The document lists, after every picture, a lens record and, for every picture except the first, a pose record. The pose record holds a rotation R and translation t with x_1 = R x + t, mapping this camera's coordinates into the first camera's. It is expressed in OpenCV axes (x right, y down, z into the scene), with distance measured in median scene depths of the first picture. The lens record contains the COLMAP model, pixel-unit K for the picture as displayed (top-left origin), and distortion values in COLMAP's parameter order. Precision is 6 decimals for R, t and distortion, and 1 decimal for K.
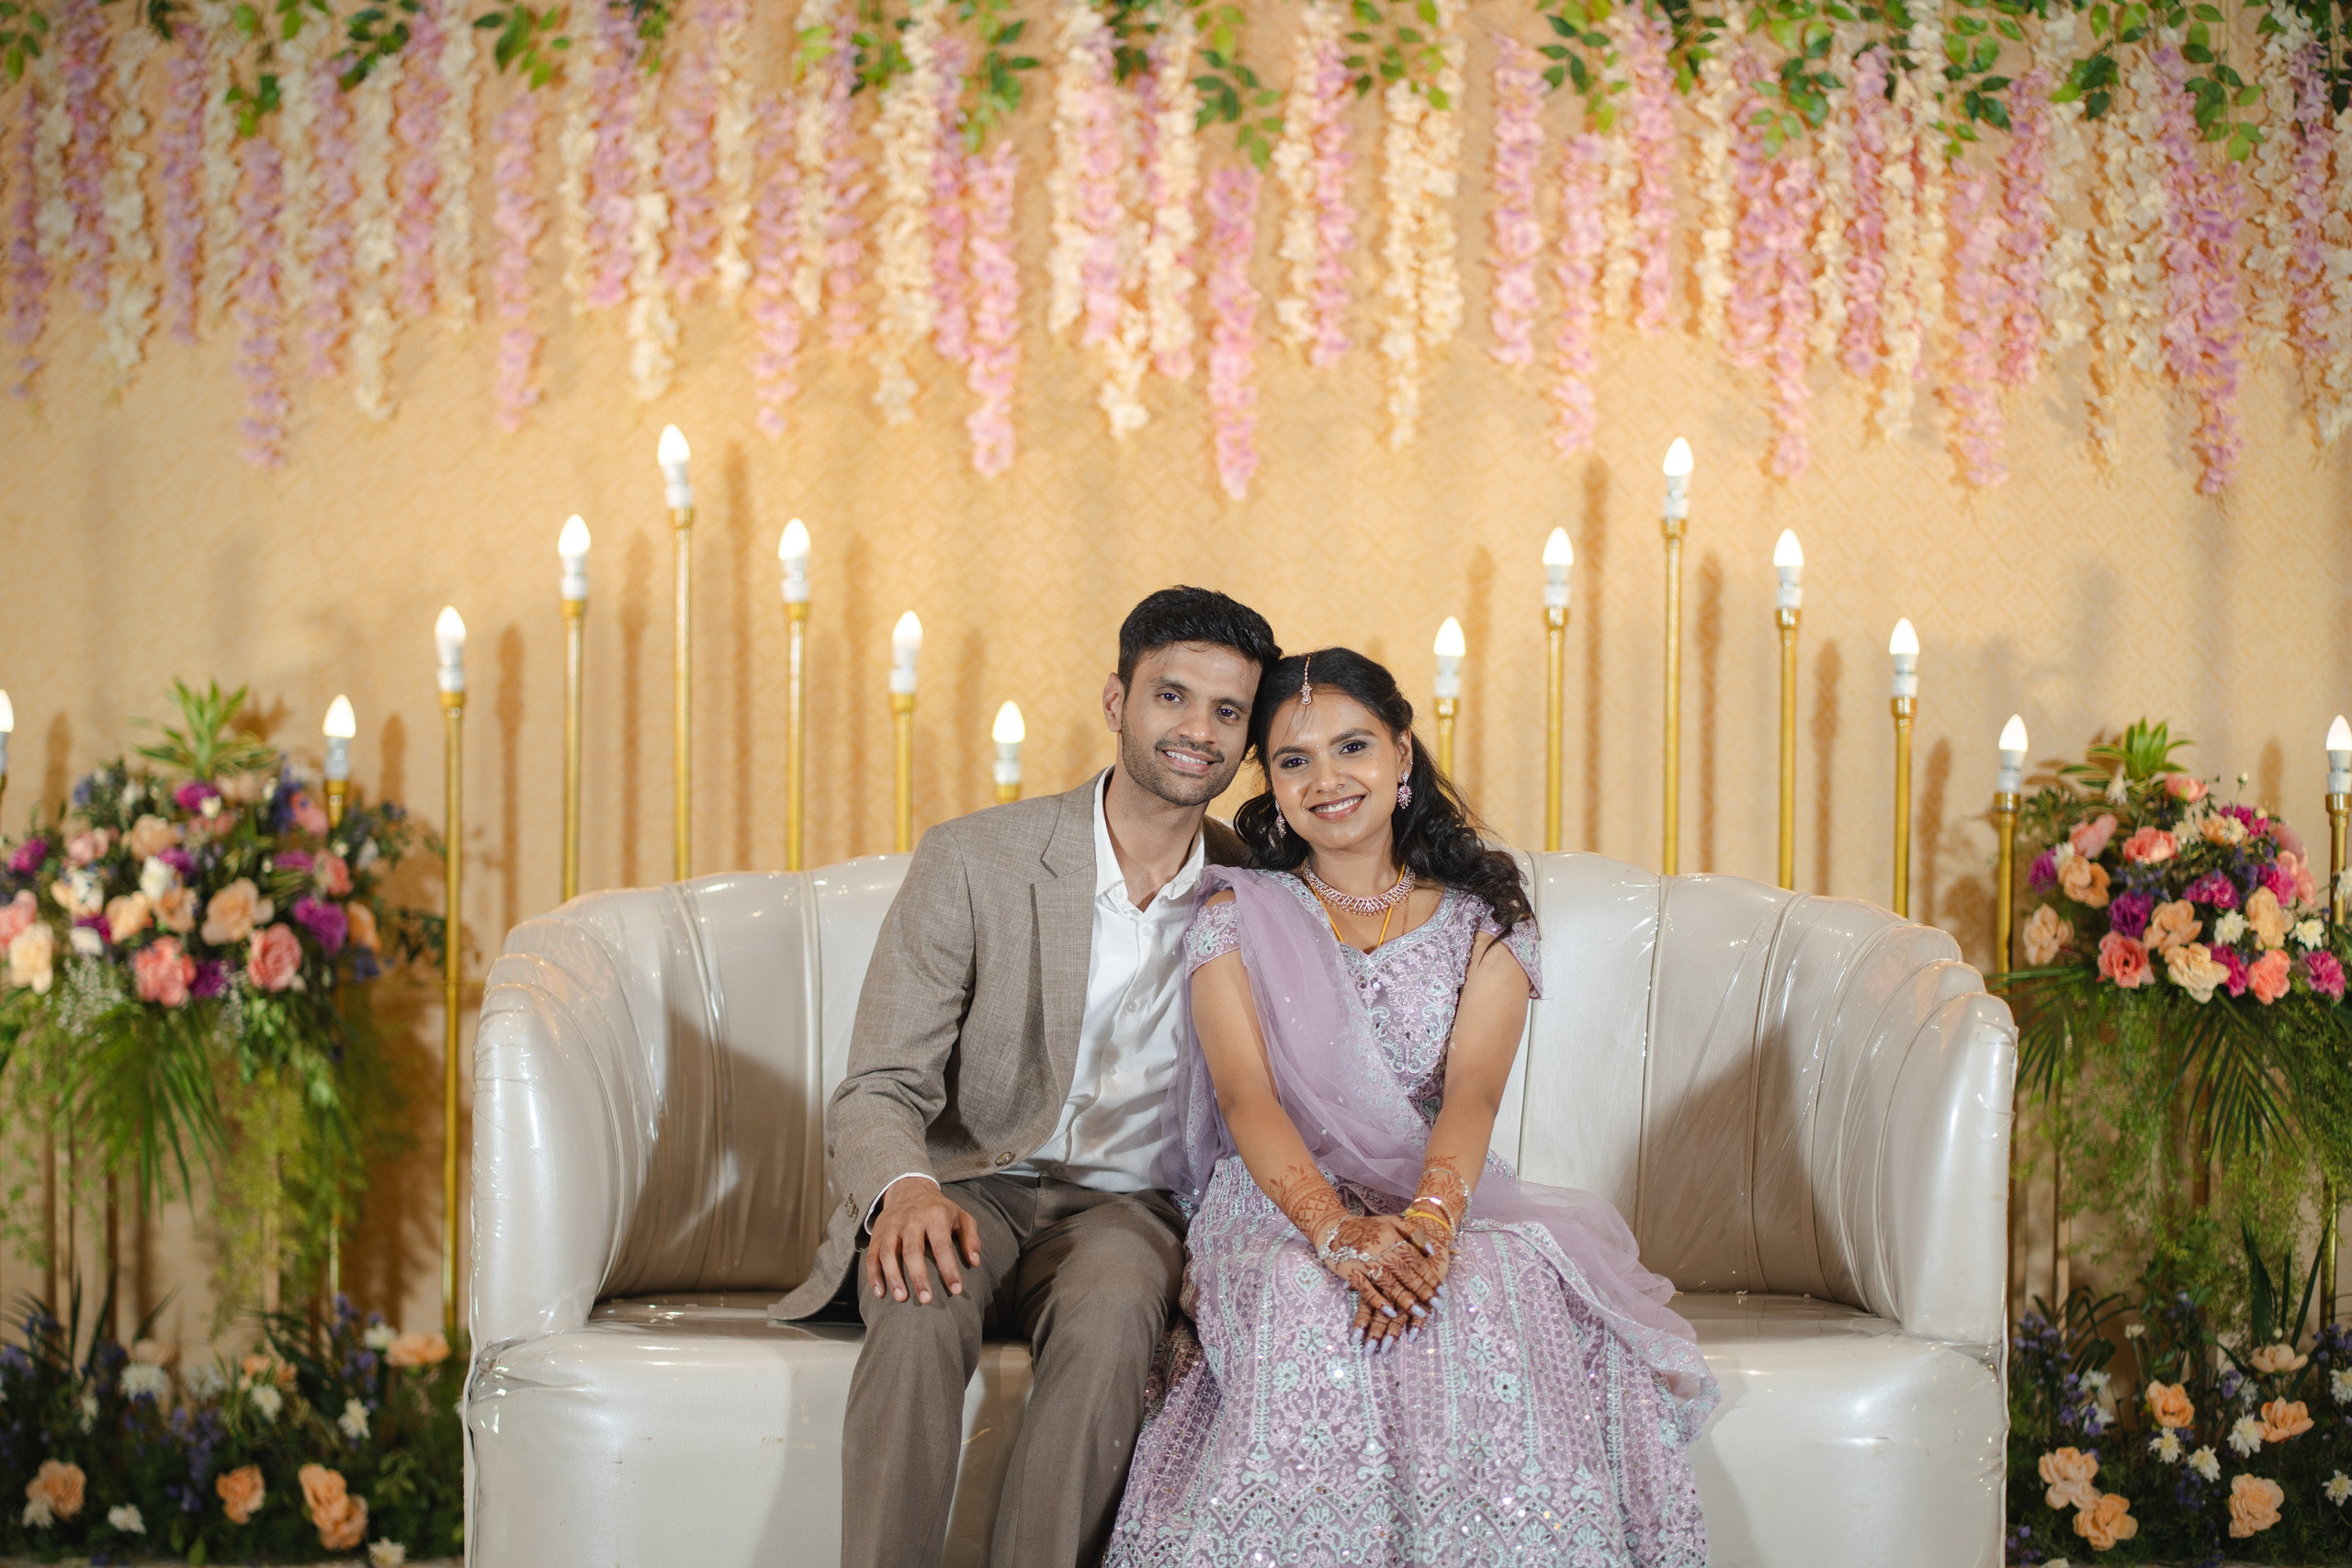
lens RADIAL K [[5603.2, 0, 1176.2], [0, 5603.2, 788.7], [0, 0, 1]] dist [-0.082672, 0.000000]
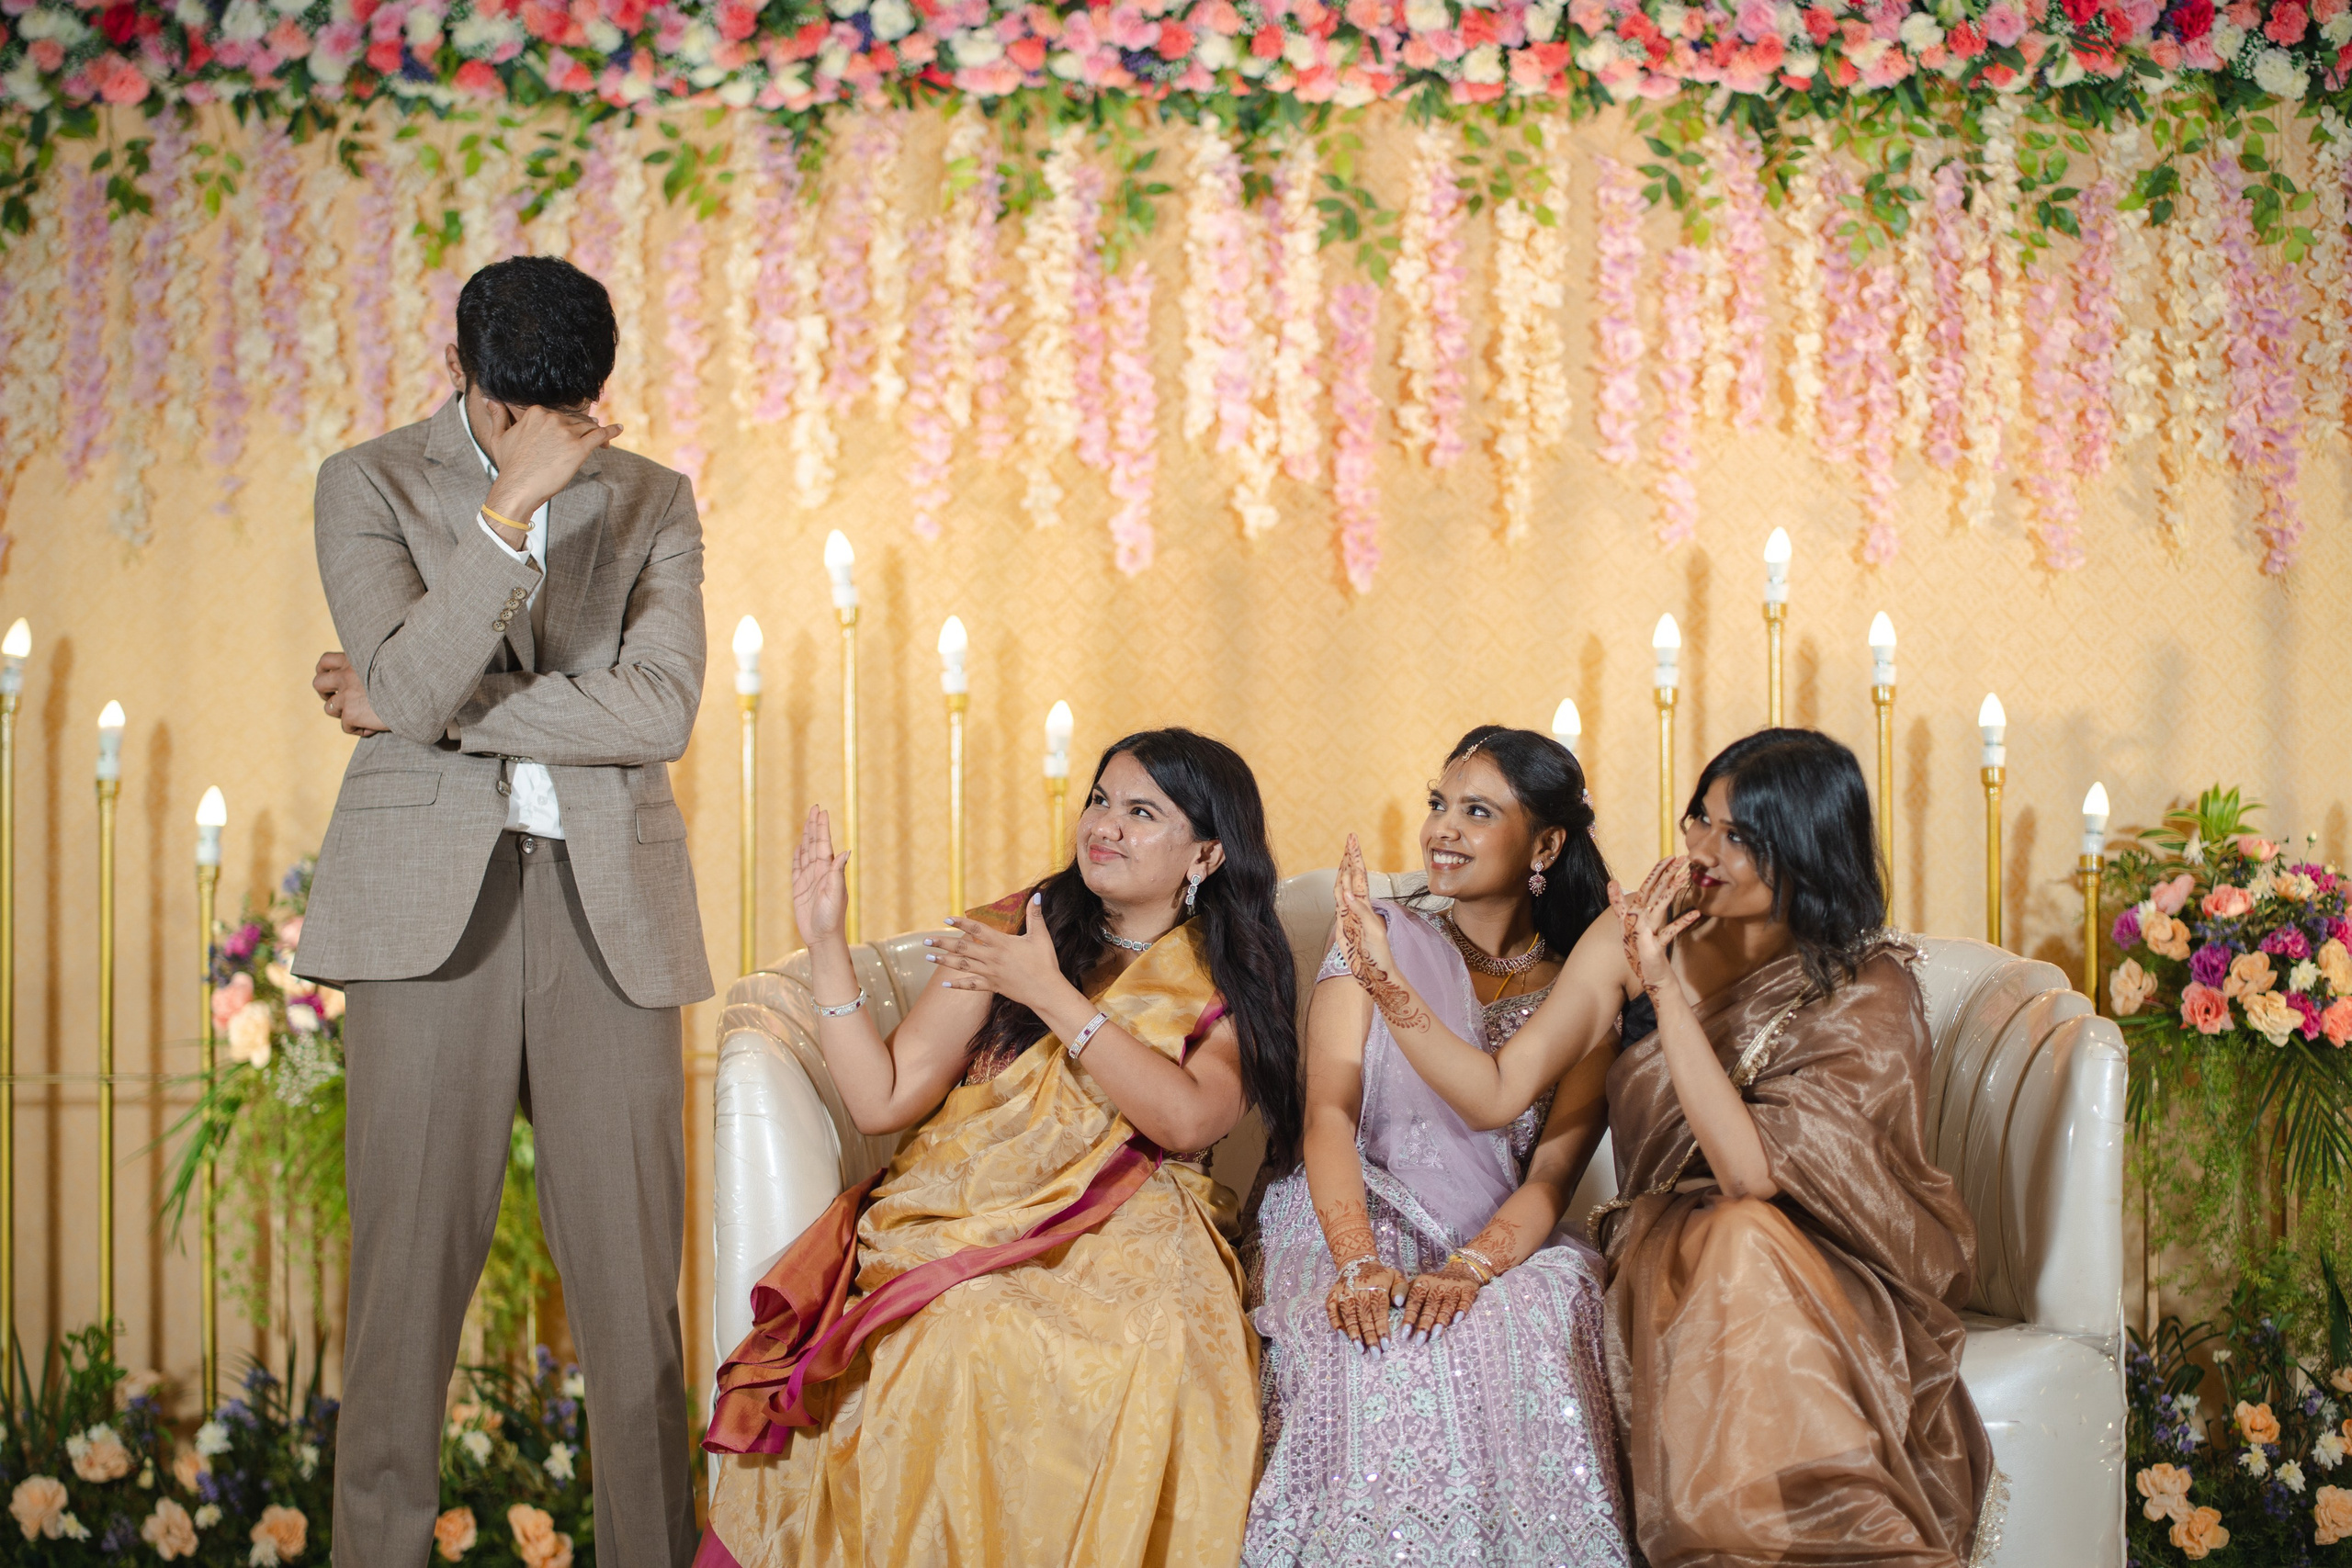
lens RADIAL K [[5603.2, 0, 1173.2], [0, 5603.2, 789.9], [0, 0, 1]] dist [-0.082672, 0.000000]
pose [[0.999877, -0.015553, -0.001806, -0.024194], [0.015499, 0.999512, -0.027103, 0.014298], [0.002227, 0.027072, 0.999631, -0.066985]]
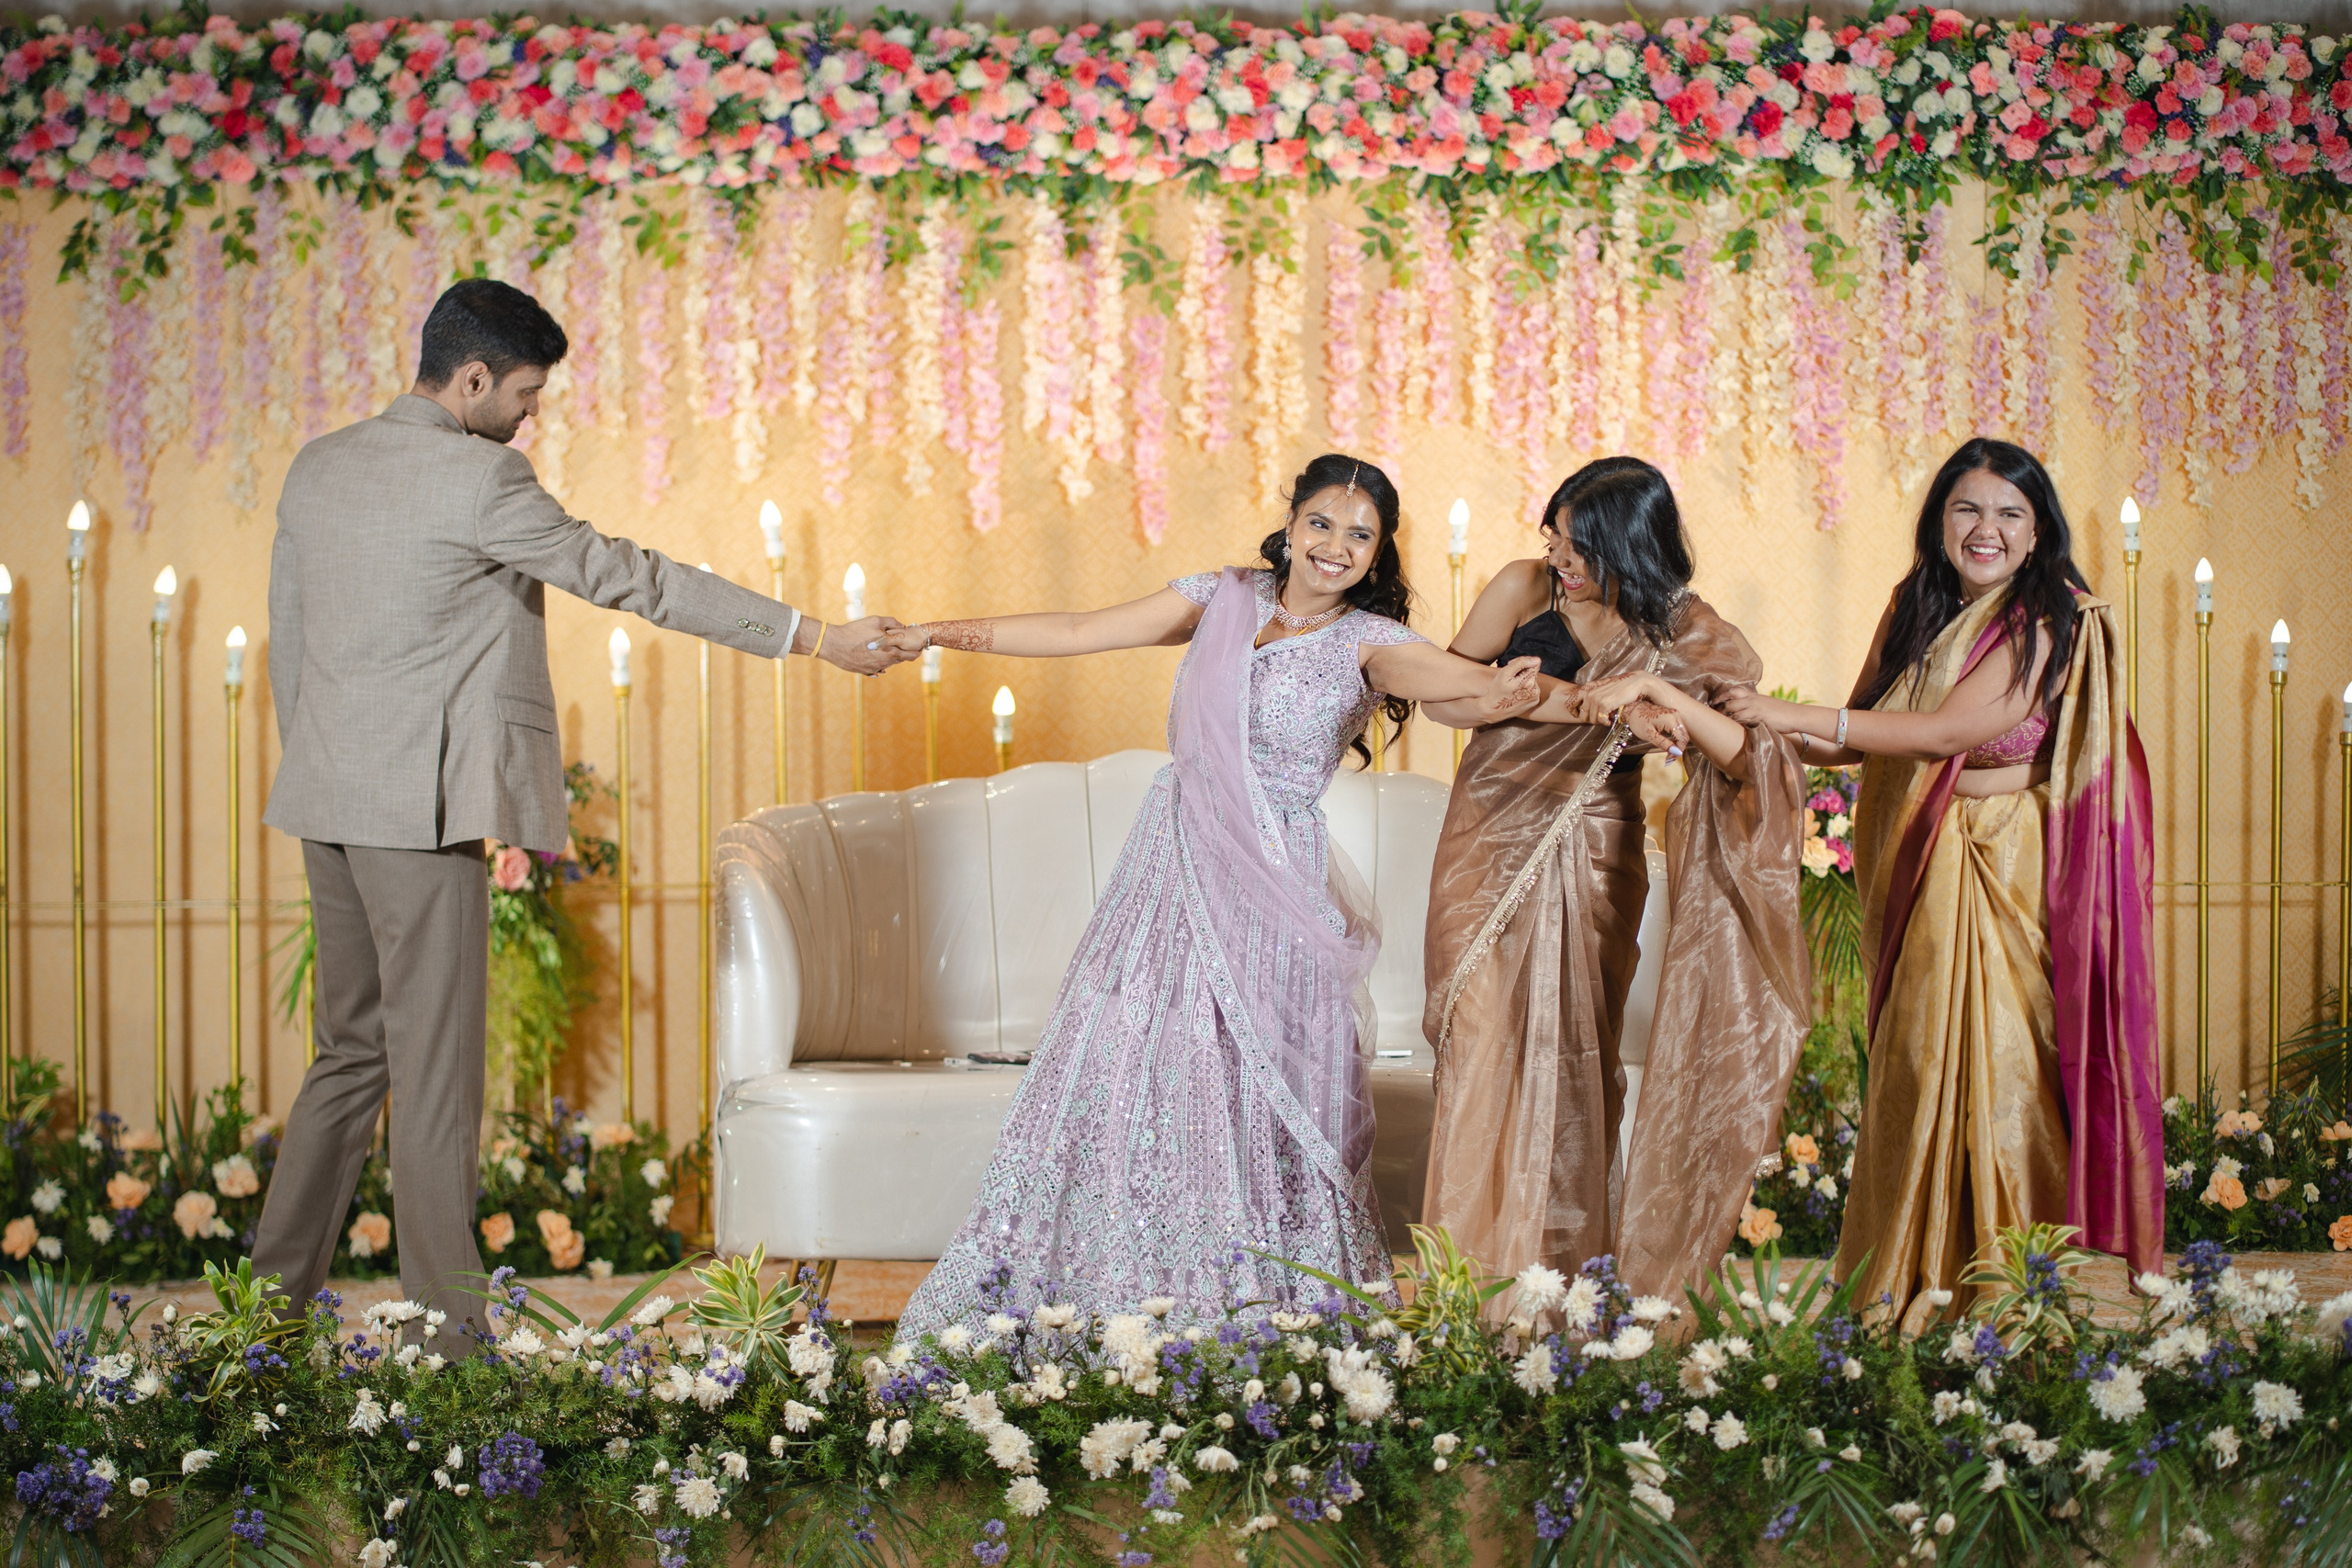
lens RADIAL K [[5603.2, 0, 1180.6], [0, 5603.2, 789.9], [0, 0, 1]] dist [-0.082672, 0.000000]
pose [[0.999137, -0.017163, 0.037827, -0.038699], [0.017299, 0.999845, -0.003254, 0.016585], [-0.037765, 0.003905, 0.999279, -0.449090]]
